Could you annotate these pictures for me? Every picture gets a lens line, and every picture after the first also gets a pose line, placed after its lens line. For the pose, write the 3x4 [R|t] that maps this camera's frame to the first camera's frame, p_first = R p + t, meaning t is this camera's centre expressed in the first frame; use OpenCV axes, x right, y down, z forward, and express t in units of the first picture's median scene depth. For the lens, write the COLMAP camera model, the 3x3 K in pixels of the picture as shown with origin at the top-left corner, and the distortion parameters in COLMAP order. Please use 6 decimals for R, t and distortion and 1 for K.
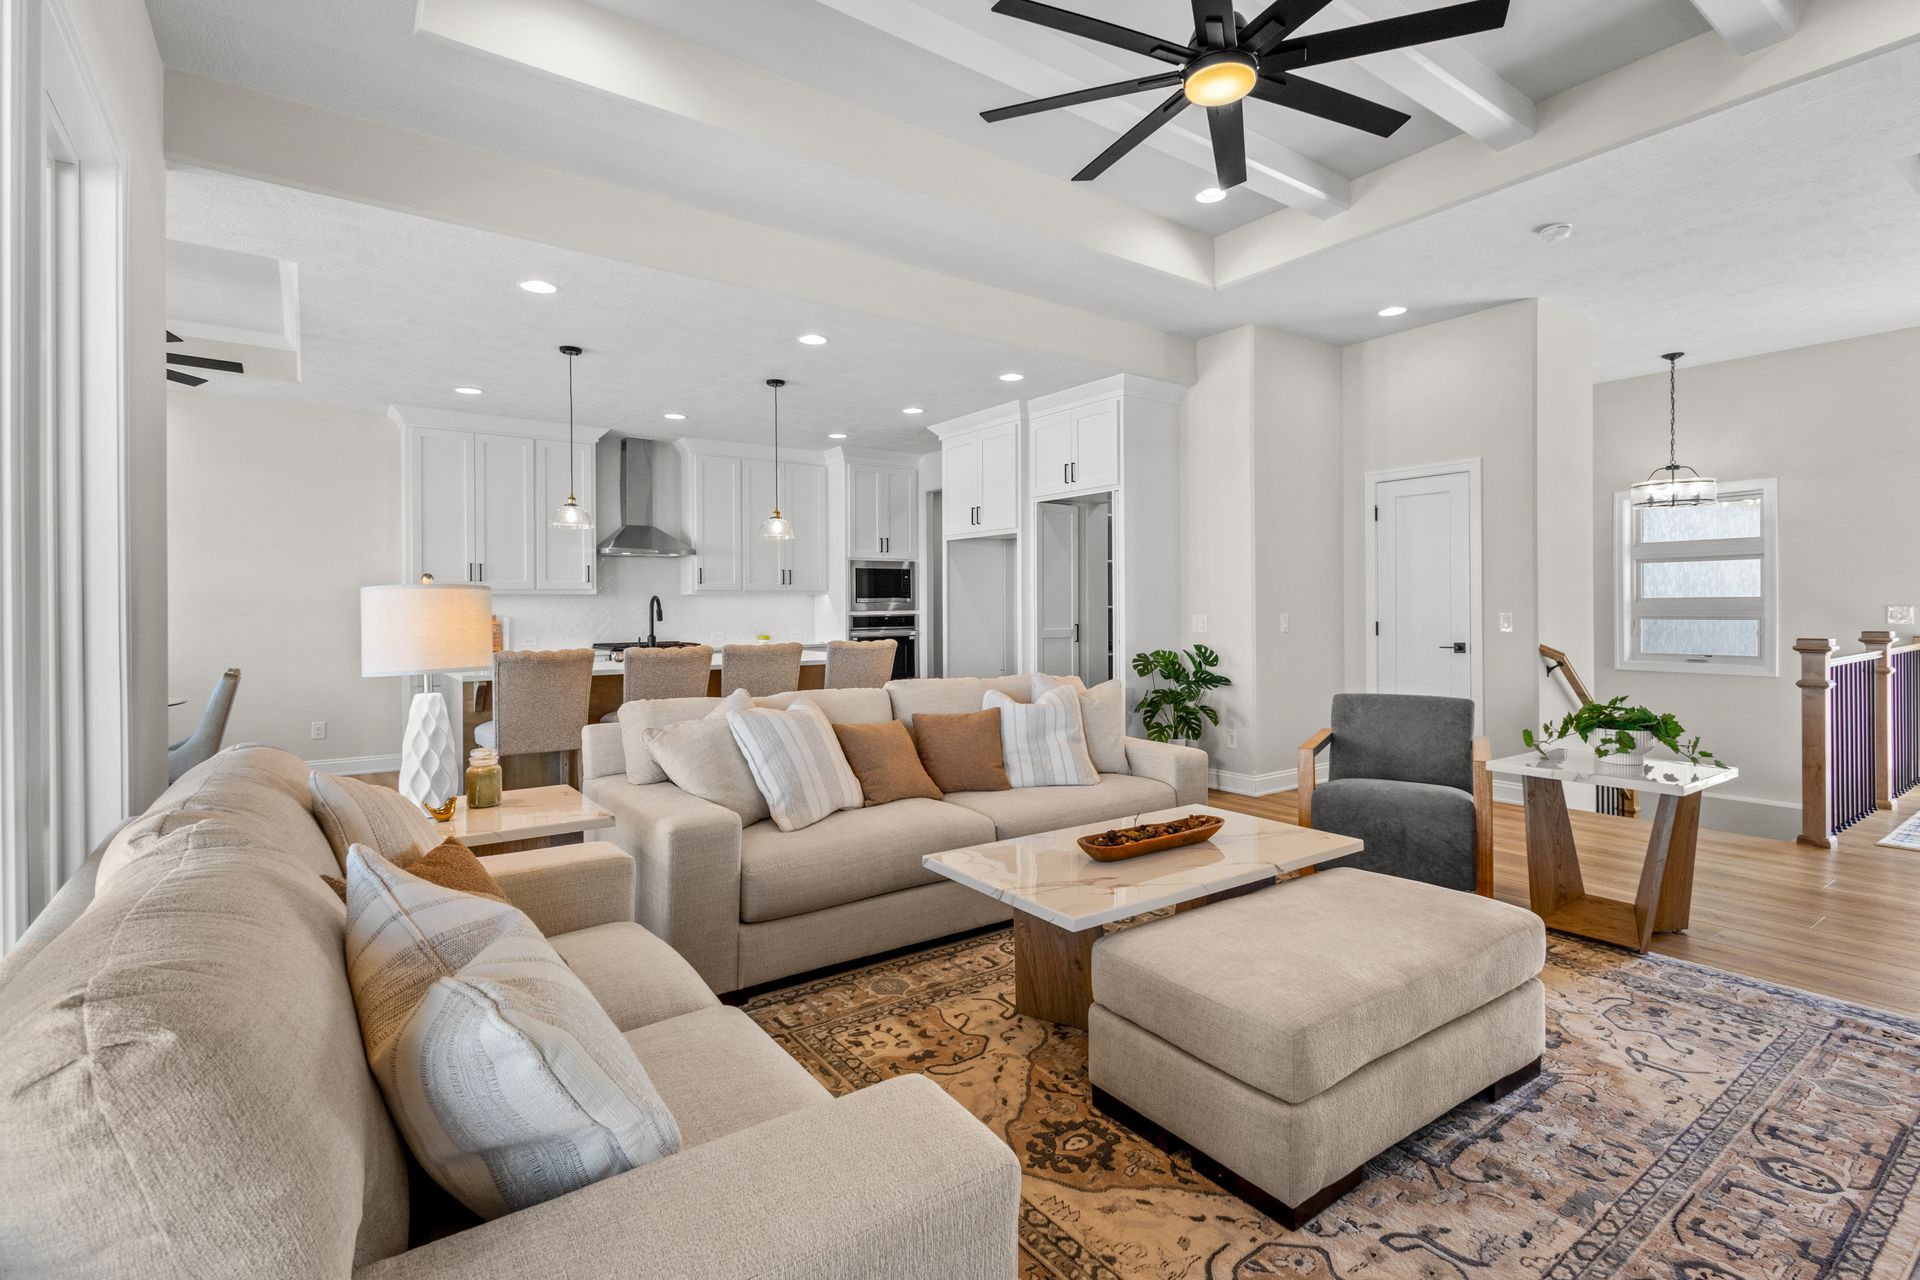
lens RADIAL K [[910.3, 0, 960.0], [0, 910.3, 640.0], [0, 0, 1]] dist [0.001299, -0.001080]
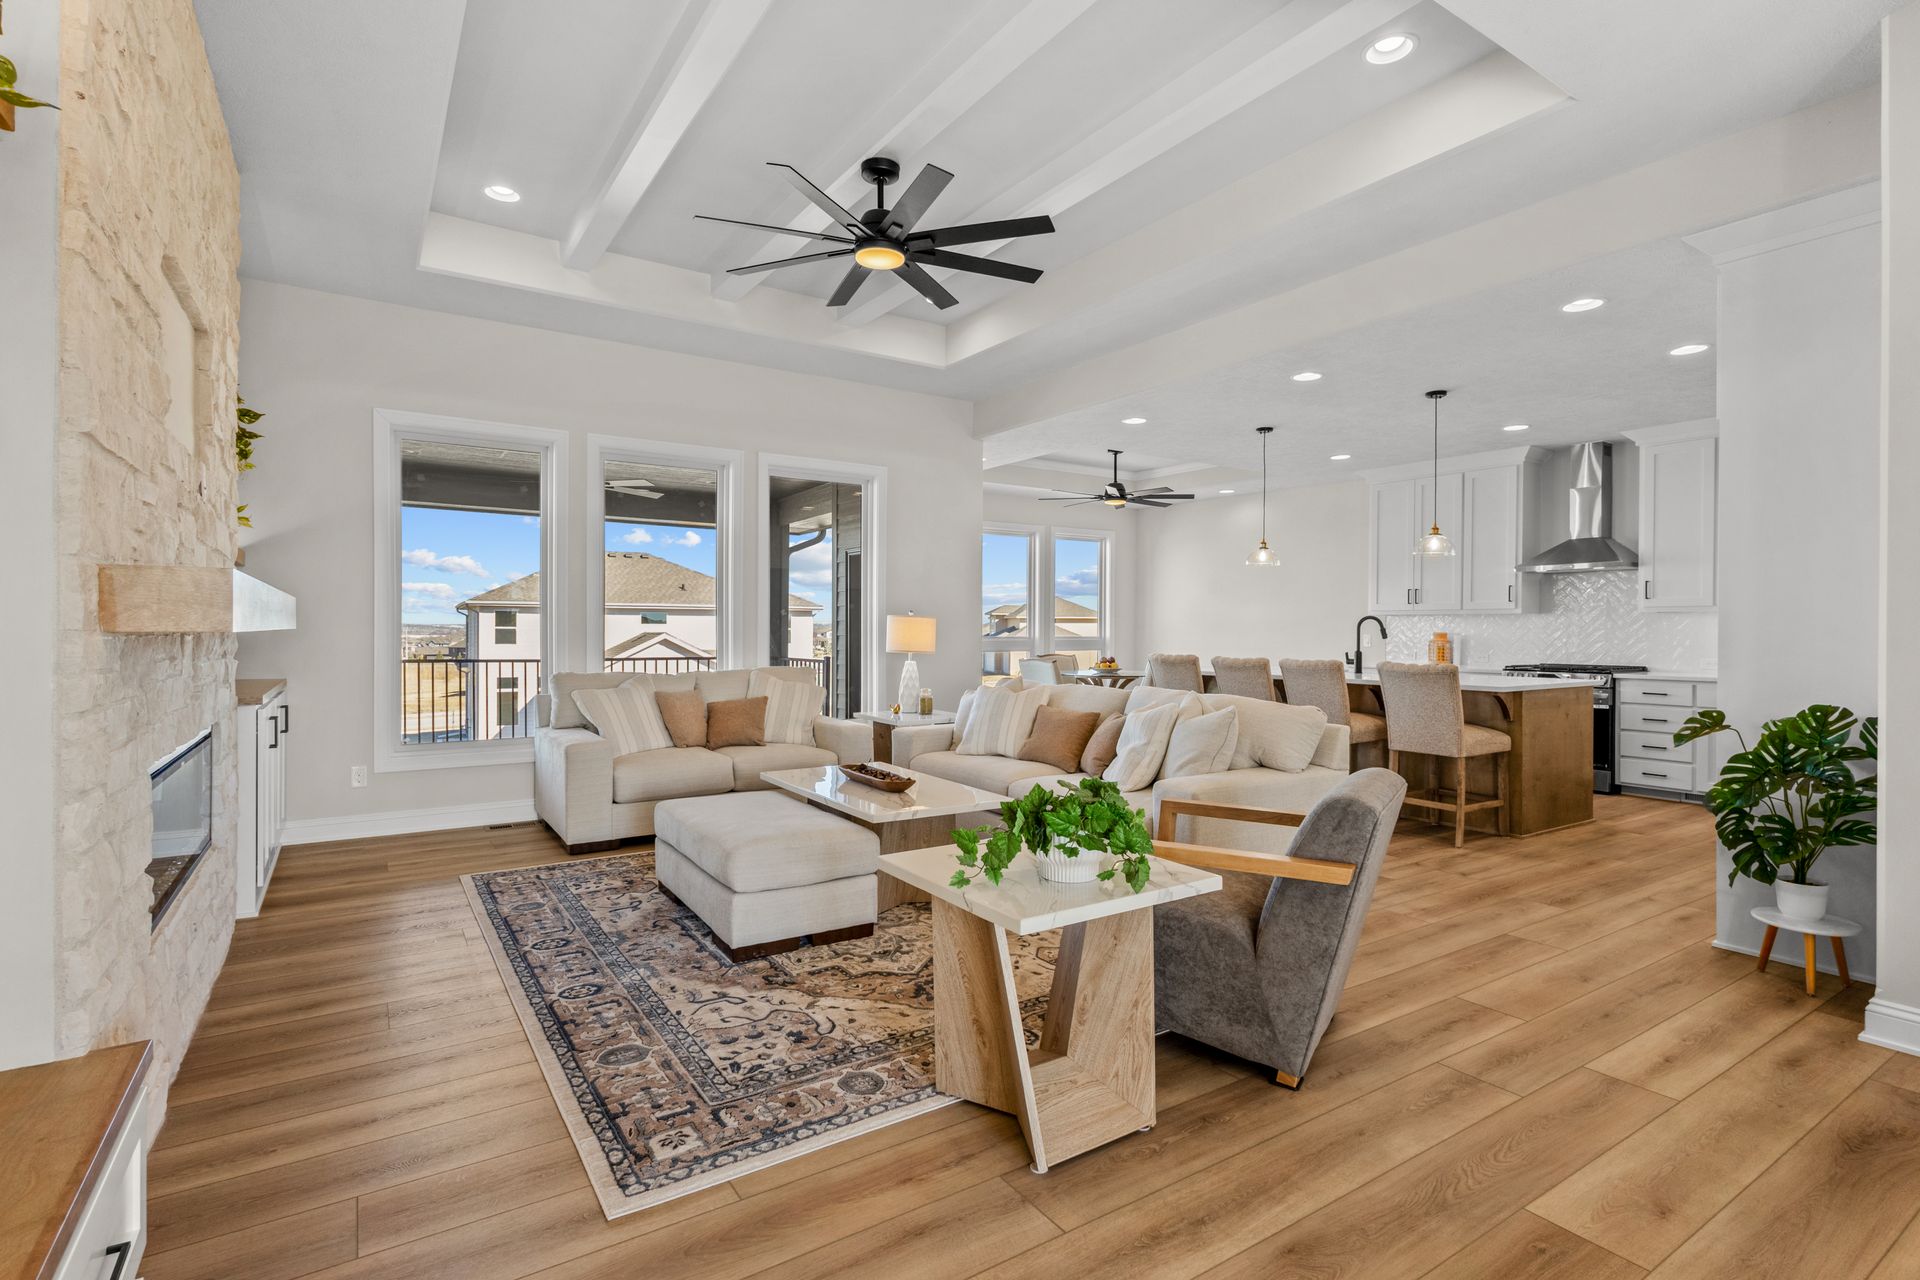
lens RADIAL K [[884.5, 0, 944.7], [0, 884.5, 614.4], [0, 0, 1]] dist [0.000119, -0.000608]
pose [[-0.040276, -0.009695, -0.999142, 1.874636], [-0.042379, 0.999070, -0.007986, -0.047313], [0.998289, 0.042021, -0.040650, 1.290602]]
